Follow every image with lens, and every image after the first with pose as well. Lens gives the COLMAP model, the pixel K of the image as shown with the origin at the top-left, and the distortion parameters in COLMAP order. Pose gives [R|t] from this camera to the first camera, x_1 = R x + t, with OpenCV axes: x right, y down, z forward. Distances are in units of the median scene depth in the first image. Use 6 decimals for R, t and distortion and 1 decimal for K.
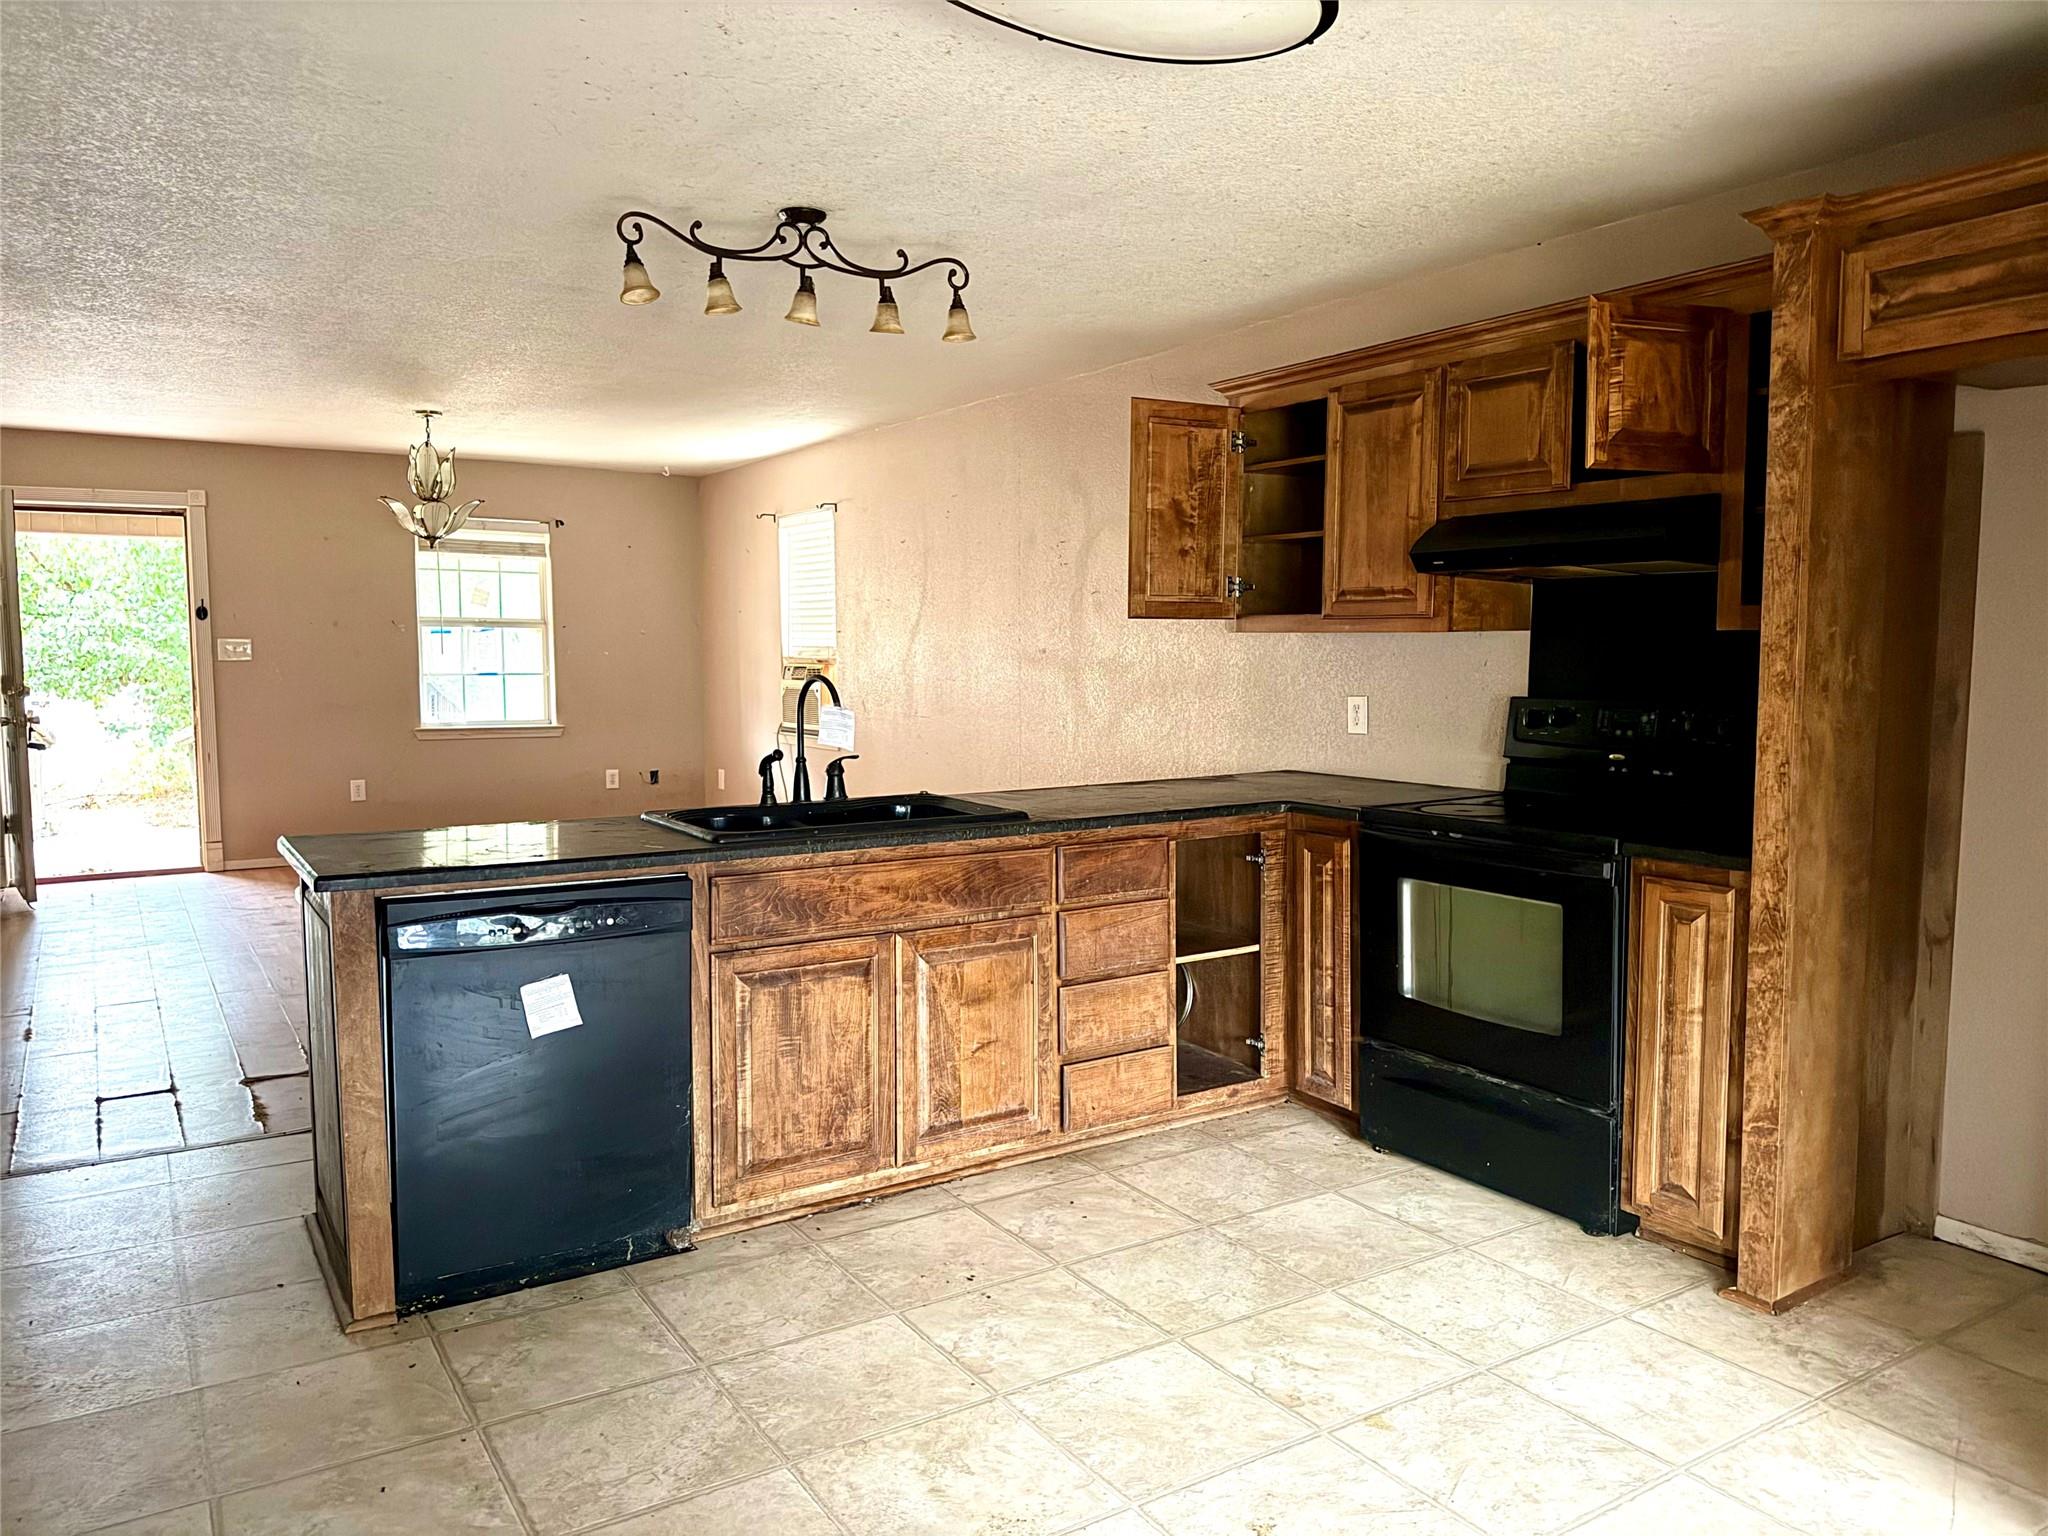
lens RADIAL K [[1435.1, 0, 1026.8], [0, 1435.1, 758.9], [0, 0, 1]] dist [0.002008, 0.000408]
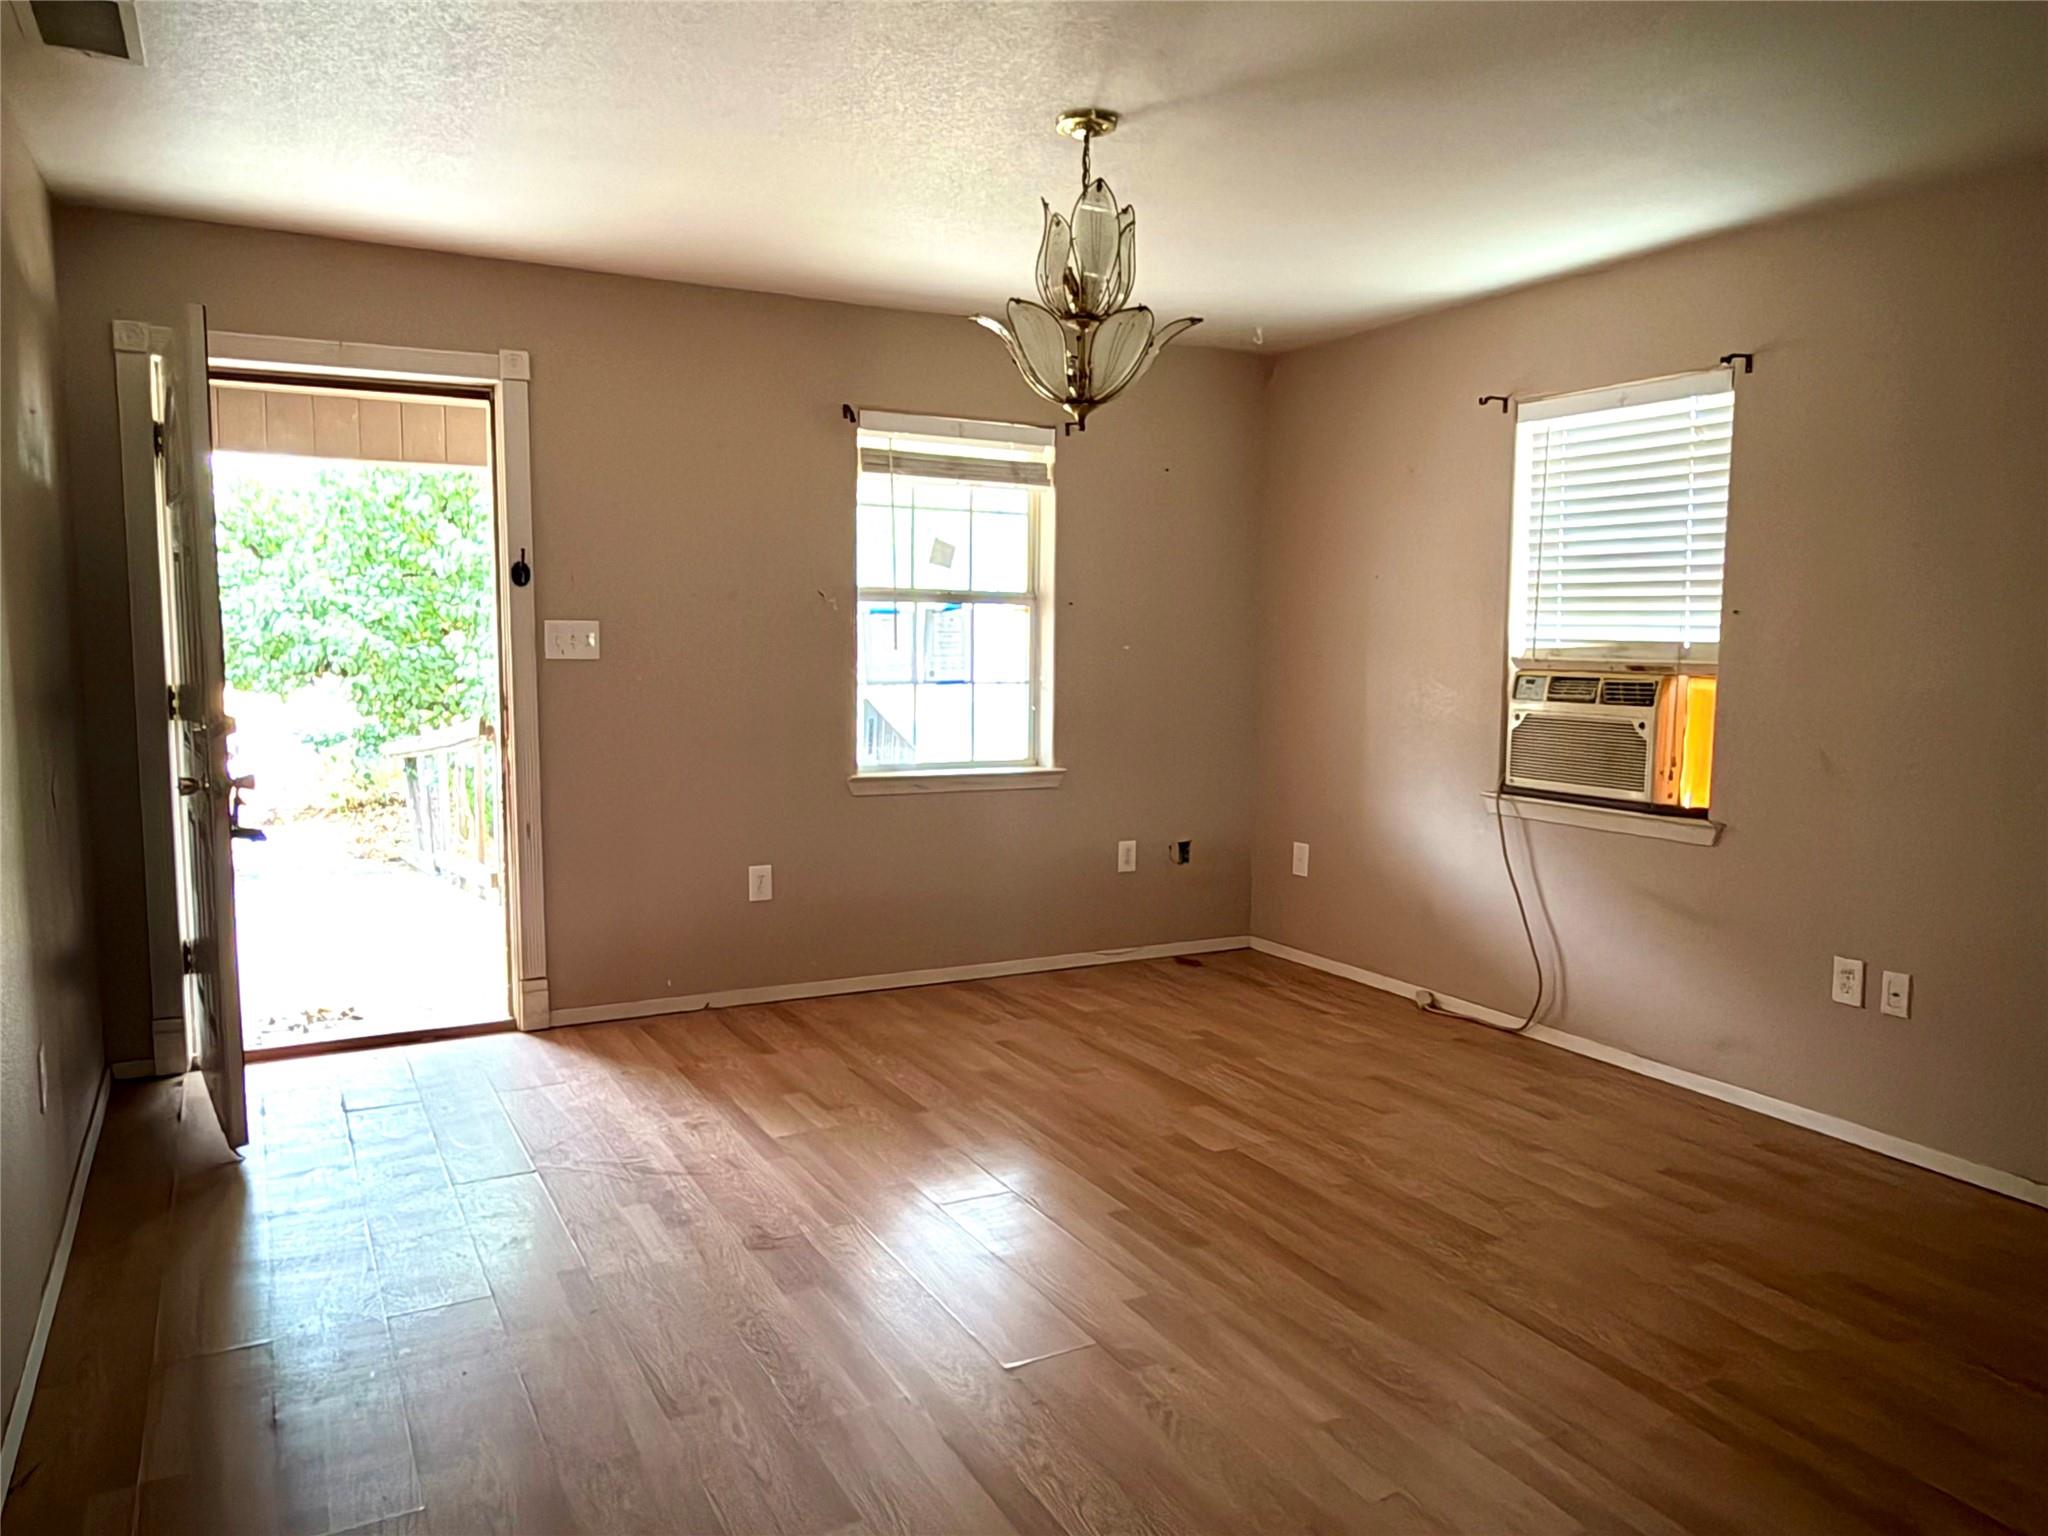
lens RADIAL K [[1435.1, 0, 1021.0], [0, 1435.1, 775.8], [0, 0, 1]] dist [0.002008, 0.000408]
pose [[0.996365, 0.018170, -0.083225, -0.294862], [-0.016327, 0.999607, 0.022767, -0.034623], [0.083606, -0.021325, 0.996271, 0.407214]]
